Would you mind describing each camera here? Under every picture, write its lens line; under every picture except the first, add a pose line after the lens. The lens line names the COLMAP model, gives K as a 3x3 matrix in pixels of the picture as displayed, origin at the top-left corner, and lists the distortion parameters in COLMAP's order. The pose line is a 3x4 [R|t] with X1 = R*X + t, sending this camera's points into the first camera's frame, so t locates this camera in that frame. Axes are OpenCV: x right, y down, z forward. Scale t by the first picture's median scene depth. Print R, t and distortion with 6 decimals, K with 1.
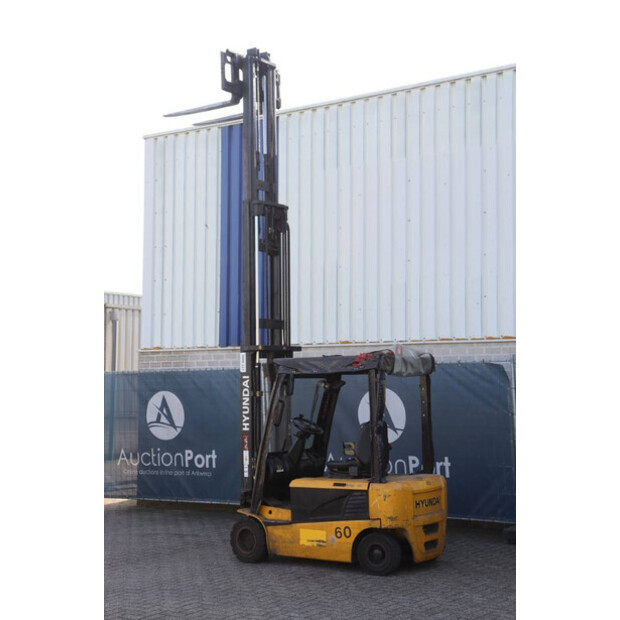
lens RADIAL K [[1074.5, 0, 310.0], [0, 1074.5, 310.0], [0, 0, 1]] dist [0.270439, -0.020150]
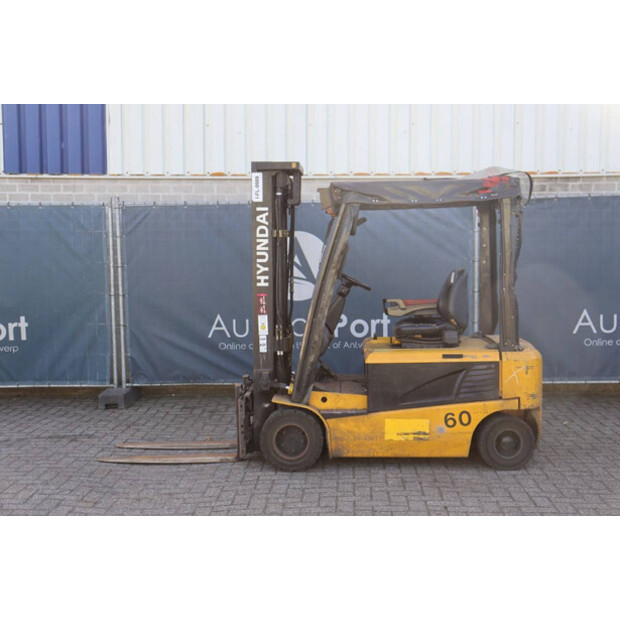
lens RADIAL K [[922.8, 0, 309.5], [0, 922.8, 300.1], [0, 0, 1]] dist [0.113453, 0.062563]
pose [[0.829549, -0.028581, 0.557701, -0.378127], [-0.042103, 0.992646, 0.113497, 0.054204], [-0.556844, -0.117632, 0.822246, 0.517691]]
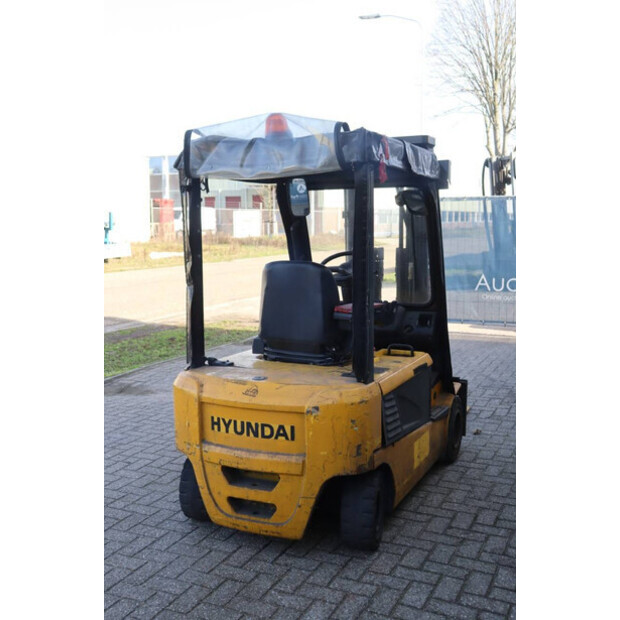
lens RADIAL K [[714.2, 0, 310.0], [0, 714.2, 310.0], [0, 0, 1]] dist [-0.010240, 0.000932]
pose [[0.176192, 0.128998, -0.975867, 0.408716], [0.076576, 0.986575, 0.144240, 0.073491], [0.981373, -0.100142, 0.163949, 0.931173]]
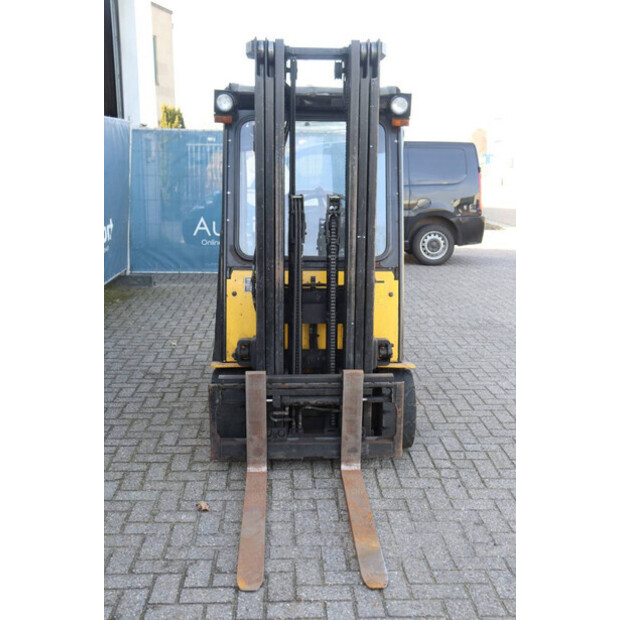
lens RADIAL K [[714.2, 0, 310.0], [0, 714.2, 310.0], [0, 0, 1]] dist [-0.010240, 0.000932]
pose [[-0.607508, -0.158905, 0.778257, -0.309899], [-0.055247, 0.985865, 0.158168, 0.104152], [-0.792390, 0.053092, -0.607700, 1.269108]]
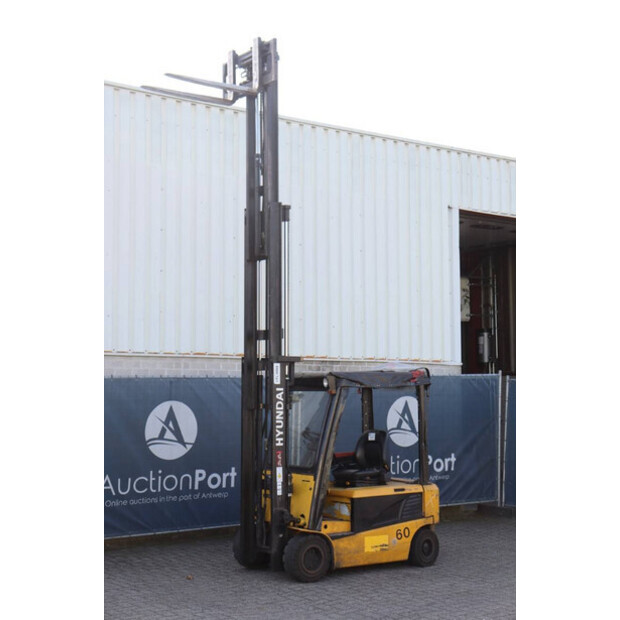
lens RADIAL K [[1063.3, 0, 310.0], [0, 1063.3, 310.0], [0, 0, 1]] dist [-0.003509, 2.357834]
pose [[0.324928, 0.084243, 0.941979, -0.972318], [-0.068664, 0.995498, -0.065345, 0.054602], [-0.943243, -0.043448, 0.329249, 0.701691]]
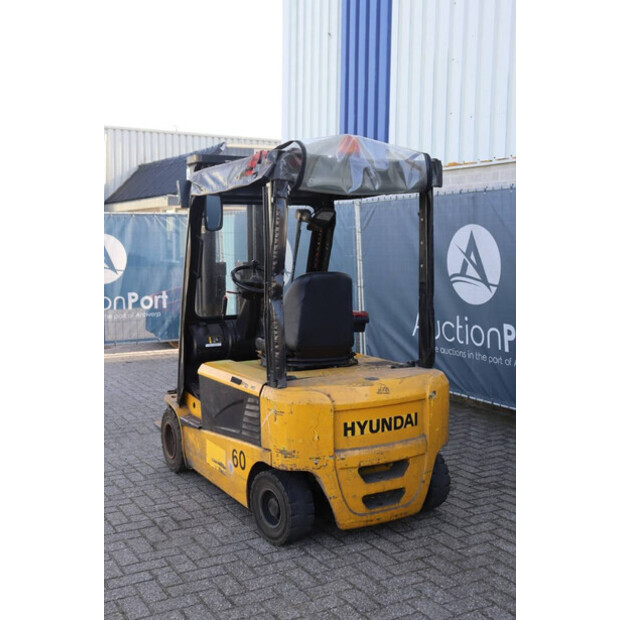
lens RADIAL K [[767.3, 0, 310.0], [0, 767.3, 310.0], [0, 0, 1]] dist [0.015251, 0.013730]
pose [[0.901590, 0.047159, -0.430014, 0.227845], [0.024104, 0.987019, 0.158782, 0.055376], [0.431920, -0.153521, 0.888750, 0.619606]]
